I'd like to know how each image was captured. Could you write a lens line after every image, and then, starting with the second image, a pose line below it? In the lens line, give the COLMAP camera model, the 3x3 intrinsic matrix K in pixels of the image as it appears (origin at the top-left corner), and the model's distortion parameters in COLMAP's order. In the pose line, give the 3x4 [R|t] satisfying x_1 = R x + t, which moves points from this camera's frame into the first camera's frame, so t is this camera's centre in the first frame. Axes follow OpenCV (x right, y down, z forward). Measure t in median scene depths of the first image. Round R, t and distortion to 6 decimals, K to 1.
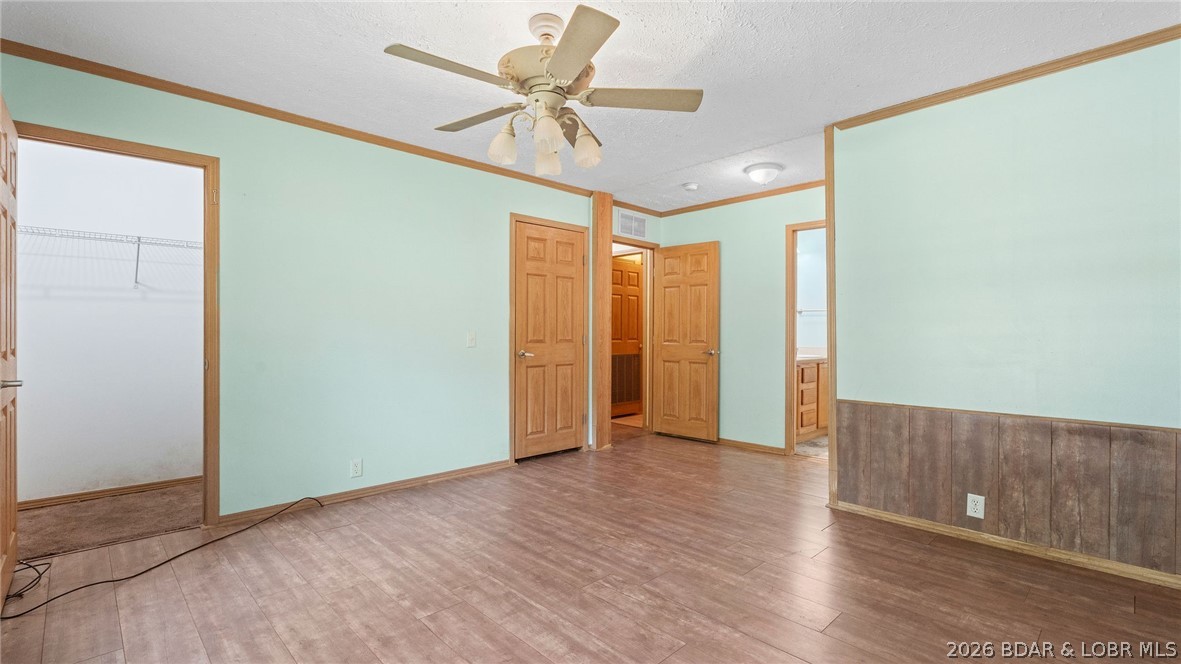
lens RADIAL K [[523.6, 0, 589.4], [0, 523.6, 333.7], [0, 0, 1]] dist [-0.000376, -0.000026]
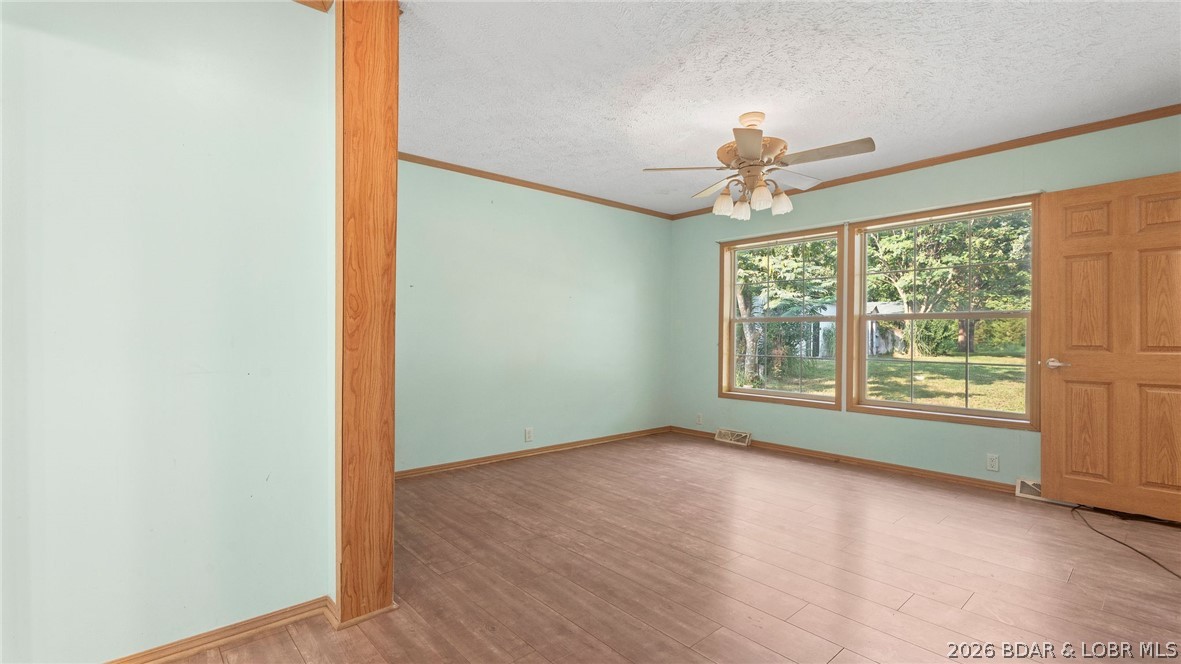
lens RADIAL K [[523.6, 0, 589.4], [0, 523.6, 333.7], [0, 0, 1]] dist [-0.000376, -0.000026]
pose [[-0.999104, -0.004264, 0.042096, 0.247563], [-0.004103, 0.999984, 0.003928, -0.003182], [-0.042112, 0.003752, -0.999106, 2.022693]]
